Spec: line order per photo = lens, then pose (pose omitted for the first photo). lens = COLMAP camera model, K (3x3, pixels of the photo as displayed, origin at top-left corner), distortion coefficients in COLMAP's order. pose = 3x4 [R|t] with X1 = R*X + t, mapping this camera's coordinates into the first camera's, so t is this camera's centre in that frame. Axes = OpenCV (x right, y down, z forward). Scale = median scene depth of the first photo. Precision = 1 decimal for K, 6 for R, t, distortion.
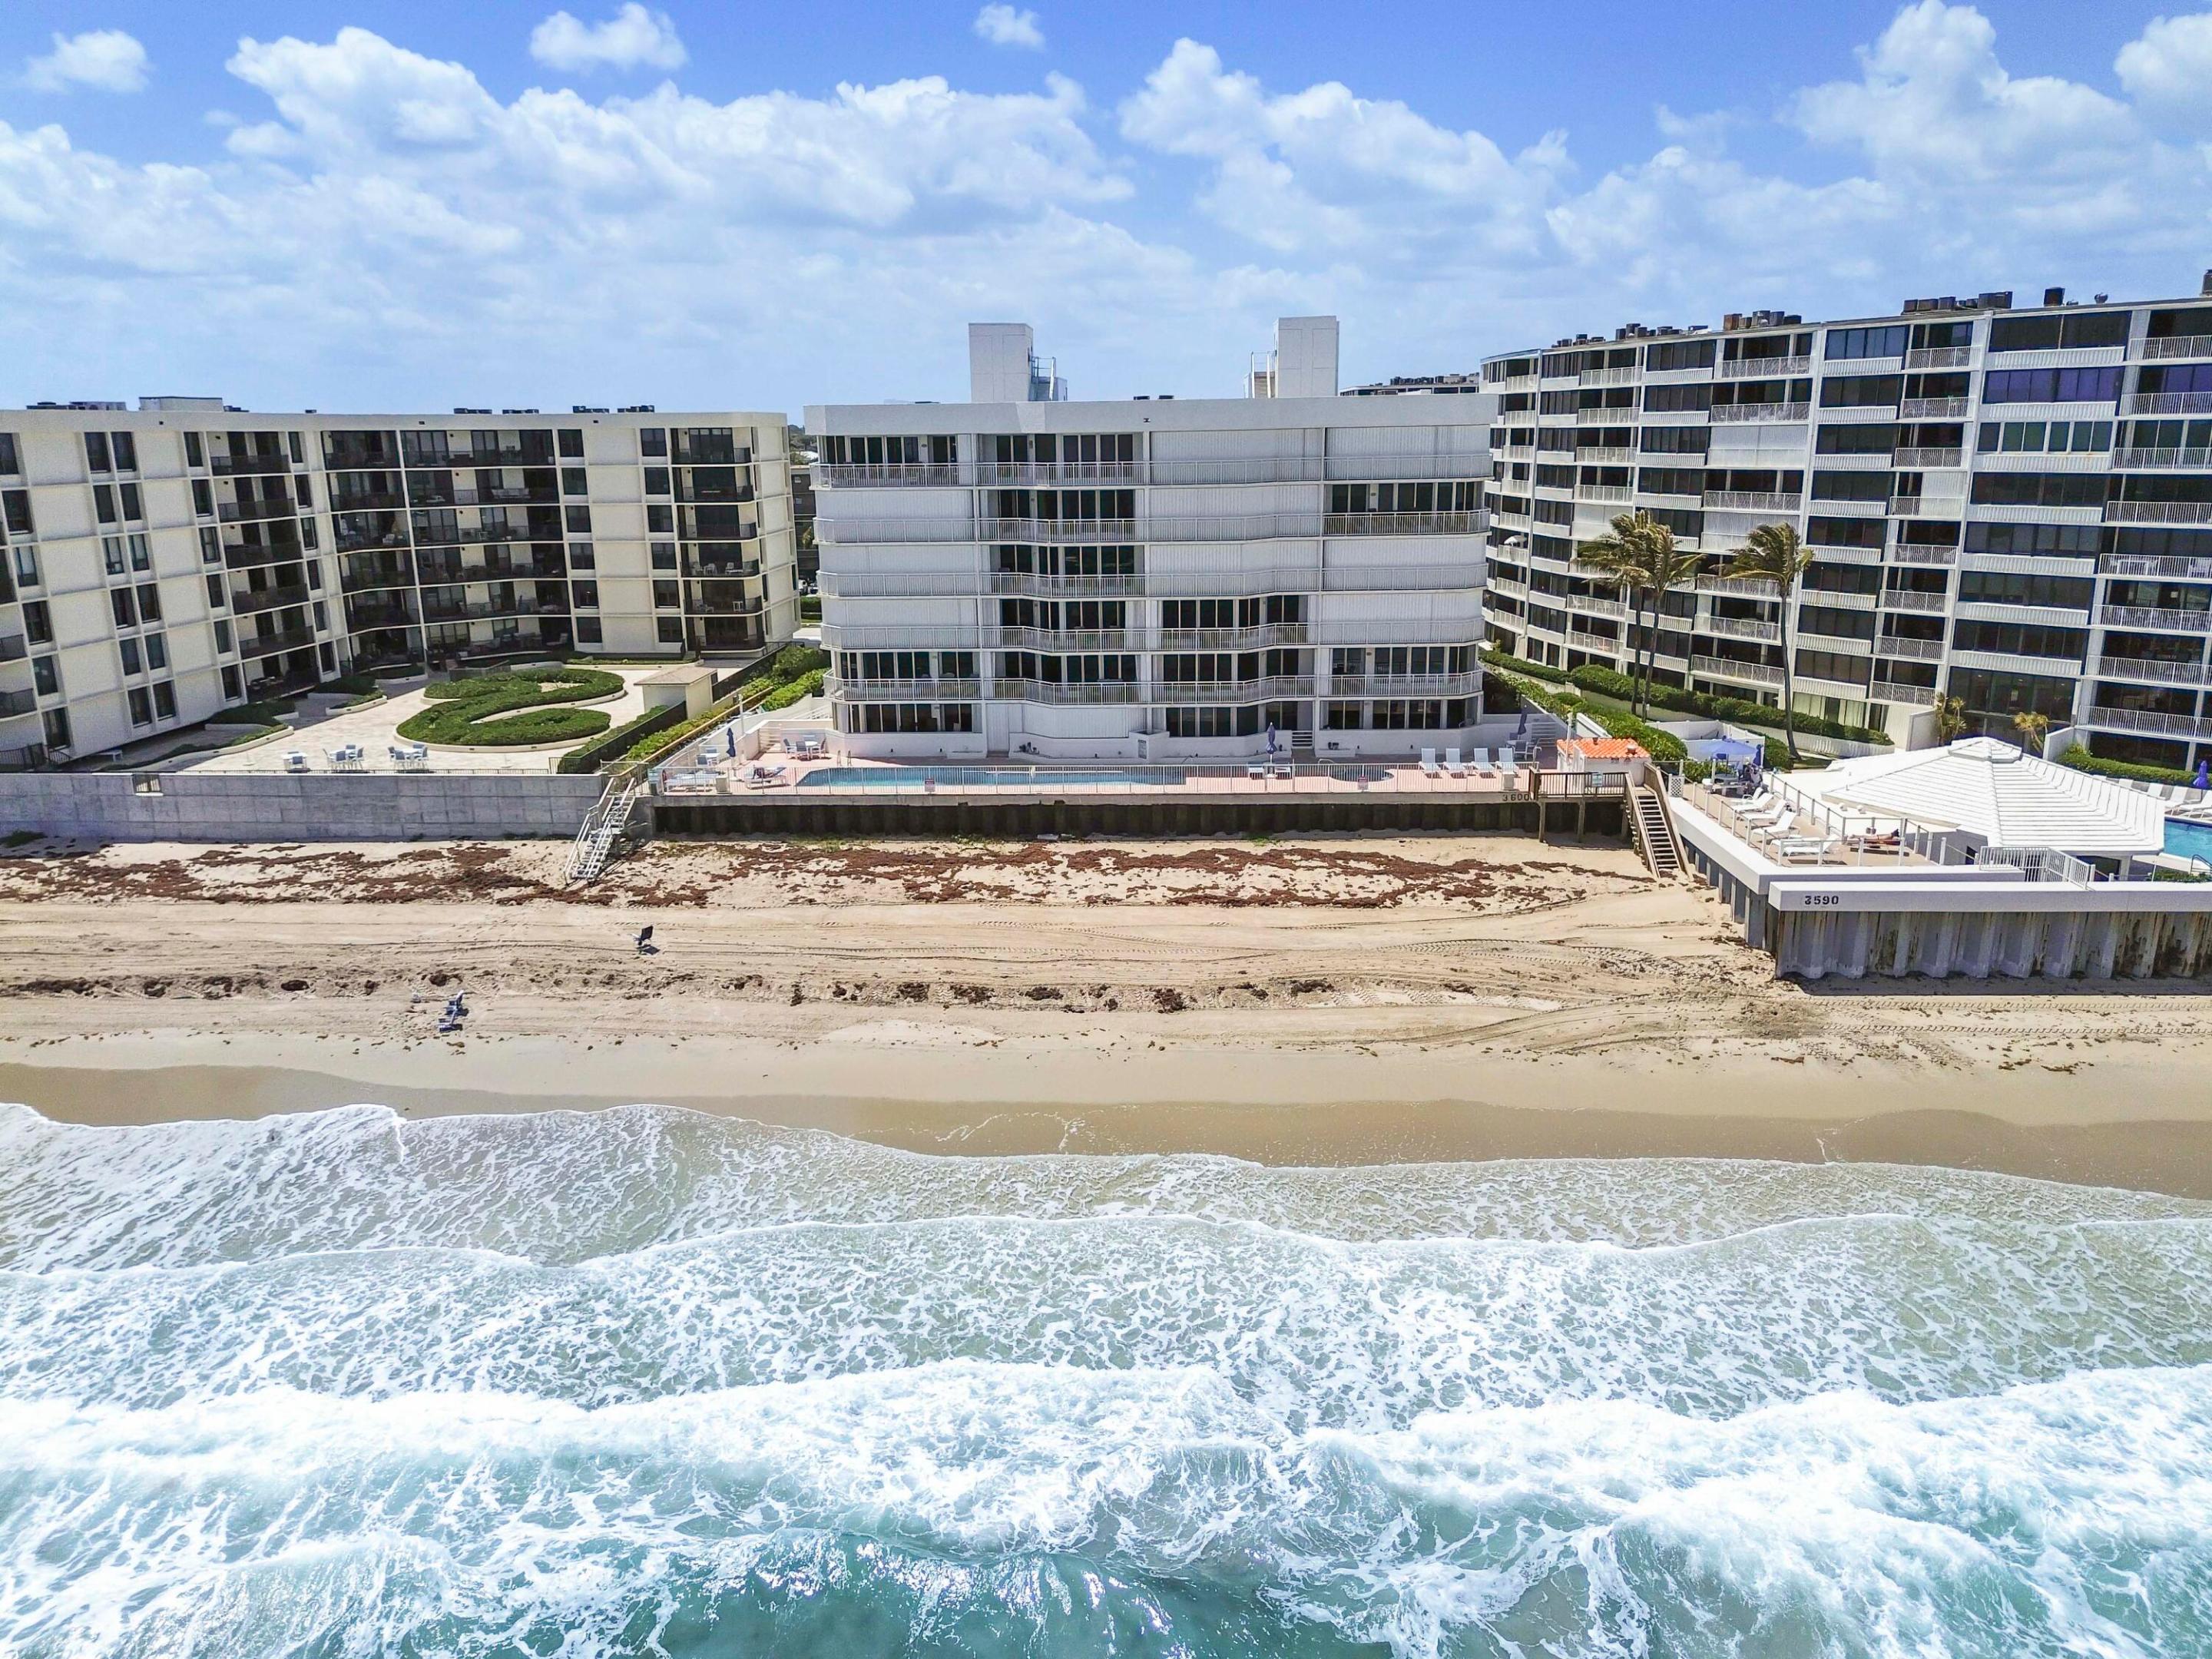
lens RADIAL K [[1588.7, 0, 1113.6], [0, 1588.7, 830.7], [0, 0, 1]] dist [0.064637, -0.057630]
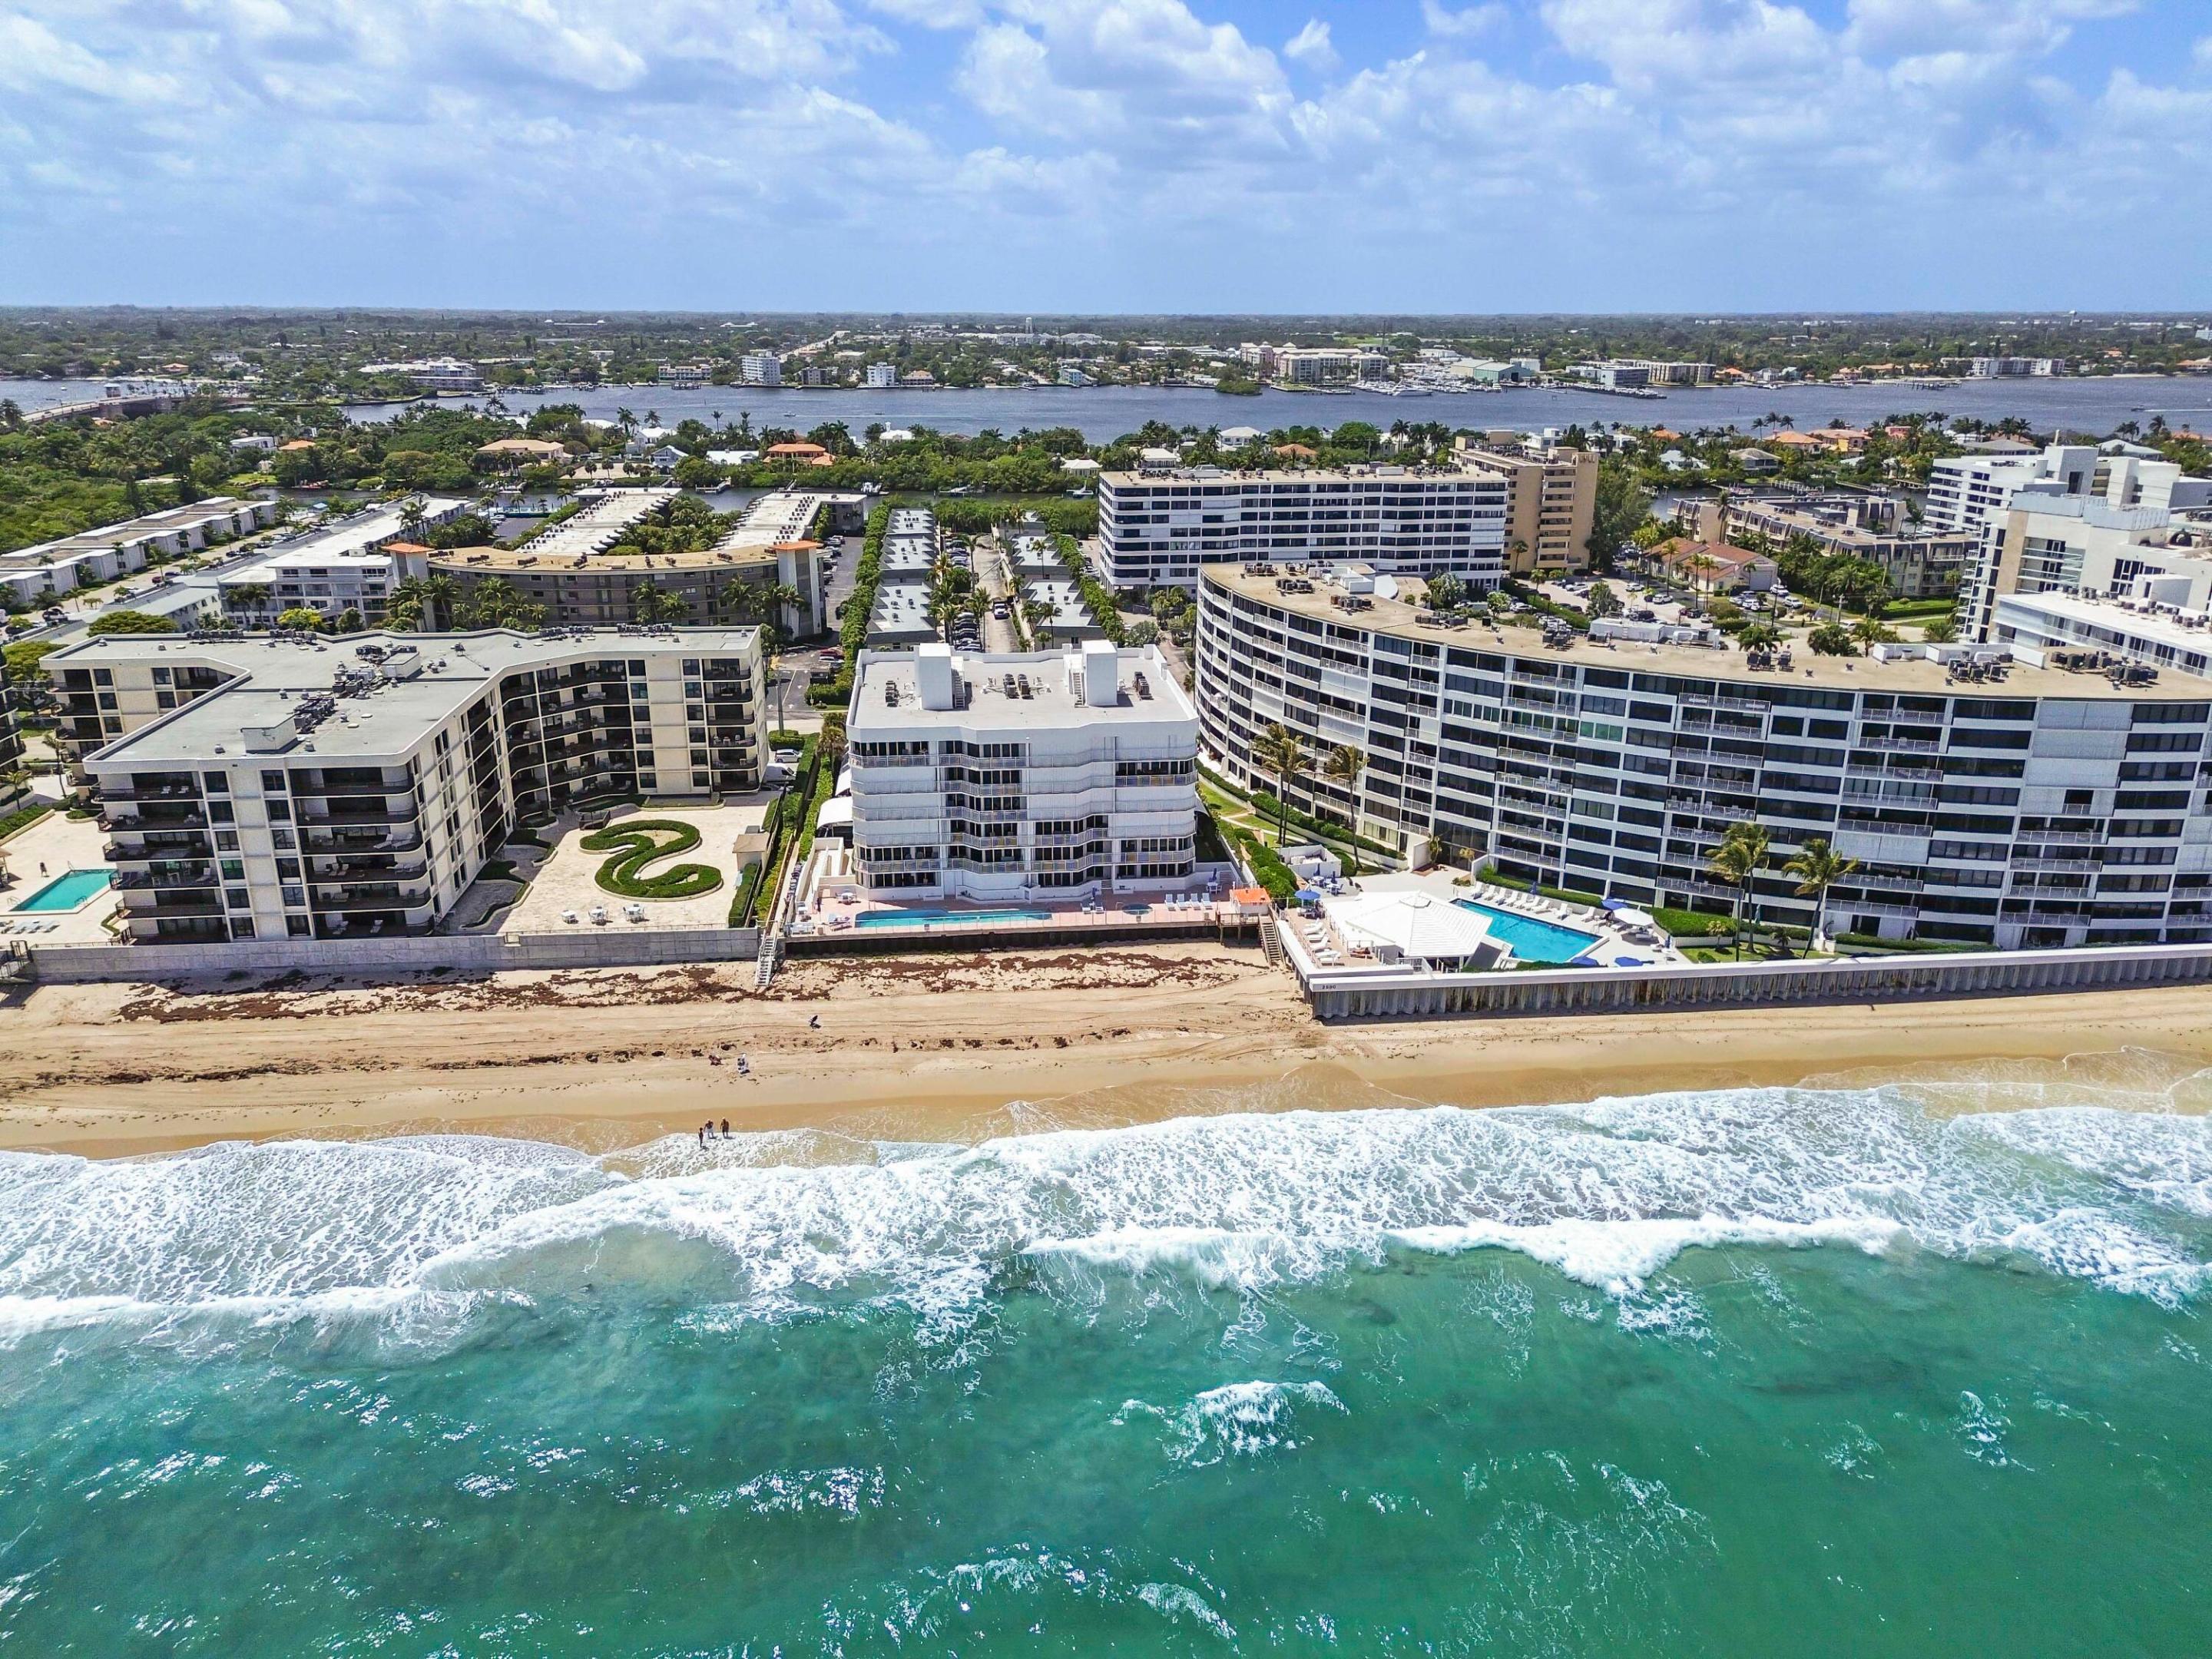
lens RADIAL K [[1555.2, 0, 1113.9], [0, 1555.2, 832.9], [0, 0, 1]] dist [0.097152, -0.120666]
pose [[0.987914, -0.031572, 0.151753, -0.162487], [0.020662, 0.997122, 0.072939, -0.263254], [-0.153619, -0.068922, 0.985724, -0.895126]]
